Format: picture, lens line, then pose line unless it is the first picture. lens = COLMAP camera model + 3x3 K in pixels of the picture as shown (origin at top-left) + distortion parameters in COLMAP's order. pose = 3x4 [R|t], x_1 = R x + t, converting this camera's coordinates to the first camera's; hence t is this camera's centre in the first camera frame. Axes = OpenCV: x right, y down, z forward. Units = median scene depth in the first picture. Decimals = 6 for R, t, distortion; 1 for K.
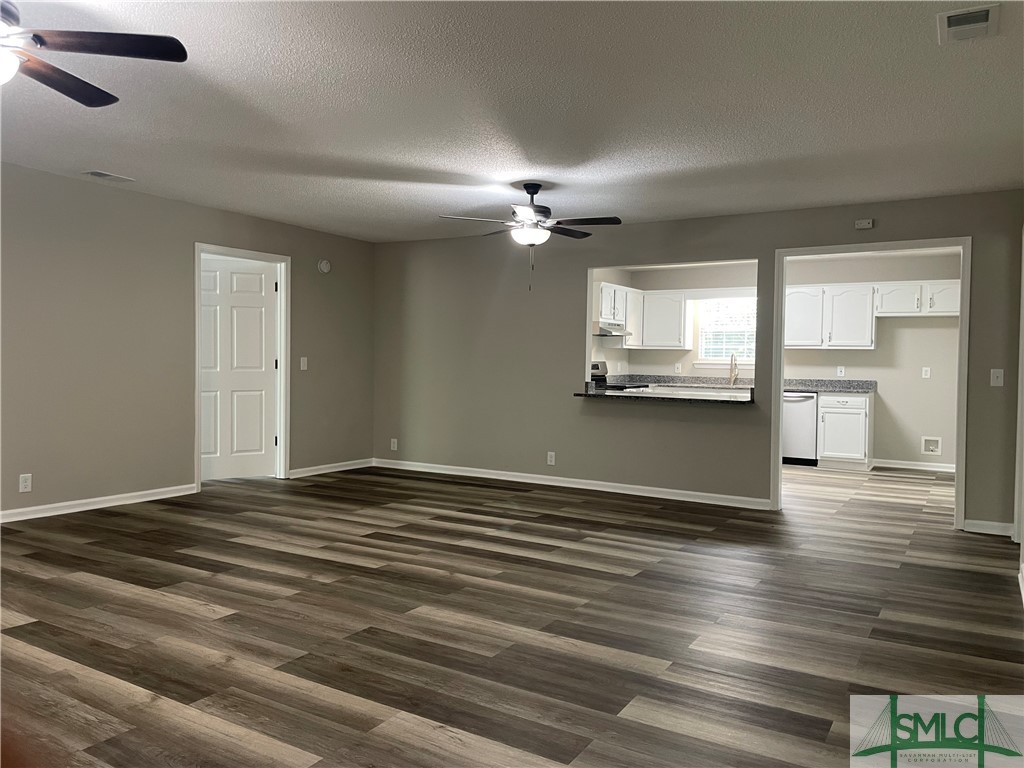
lens RADIAL K [[770.5, 0, 520.1], [0, 770.5, 380.6], [0, 0, 1]] dist [0.048069, -0.056475]
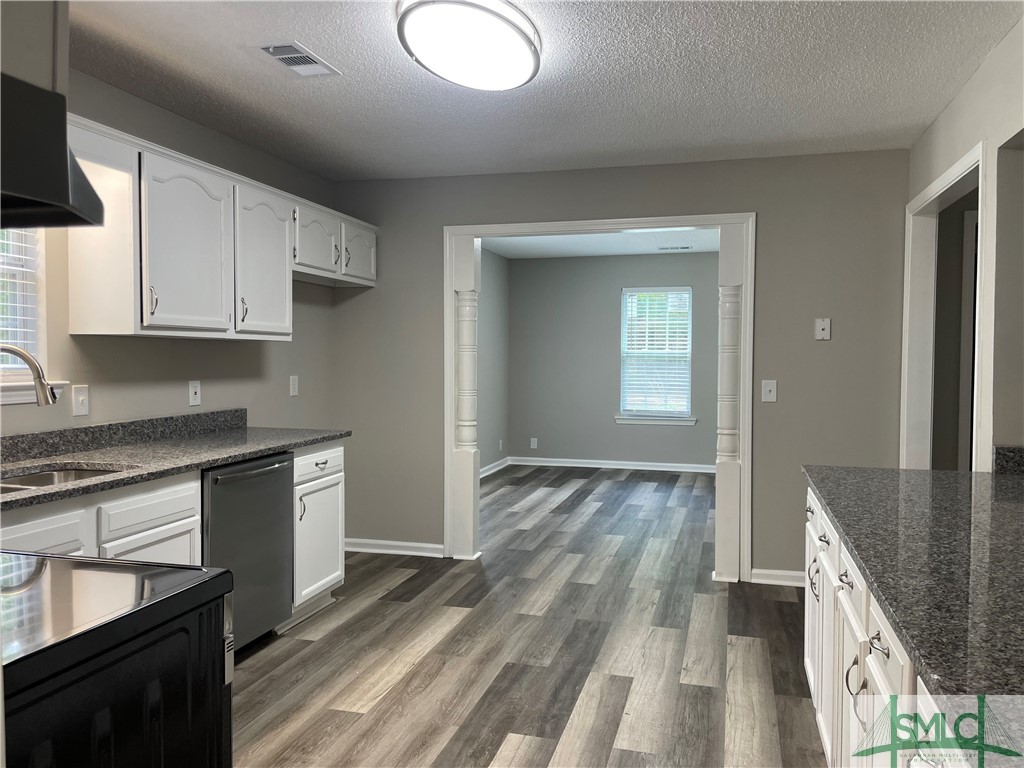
lens RADIAL K [[770.5, 0, 514.1], [0, 770.5, 382.1], [0, 0, 1]] dist [0.048069, -0.056475]
pose [[-0.246778, -0.049792, 0.967792, -0.072869], [0.018874, 0.998243, 0.056172, -0.097560], [-0.968888, 0.032128, -0.245404, 2.404550]]
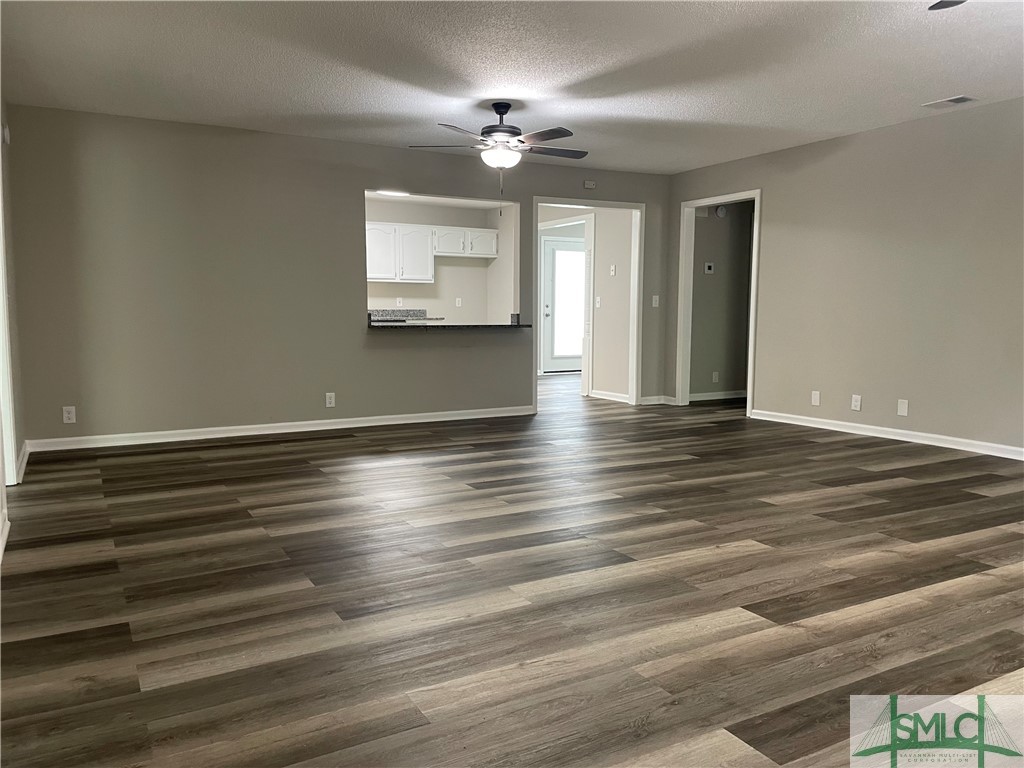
lens RADIAL K [[770.5, 0, 507.0], [0, 770.5, 382.4], [0, 0, 1]] dist [0.048069, -0.056475]
pose [[0.514963, -0.099082, 0.851467, -1.237321], [0.029563, 0.994759, 0.097877, -0.003162], [-0.856702, -0.025232, 0.515194, 0.712569]]
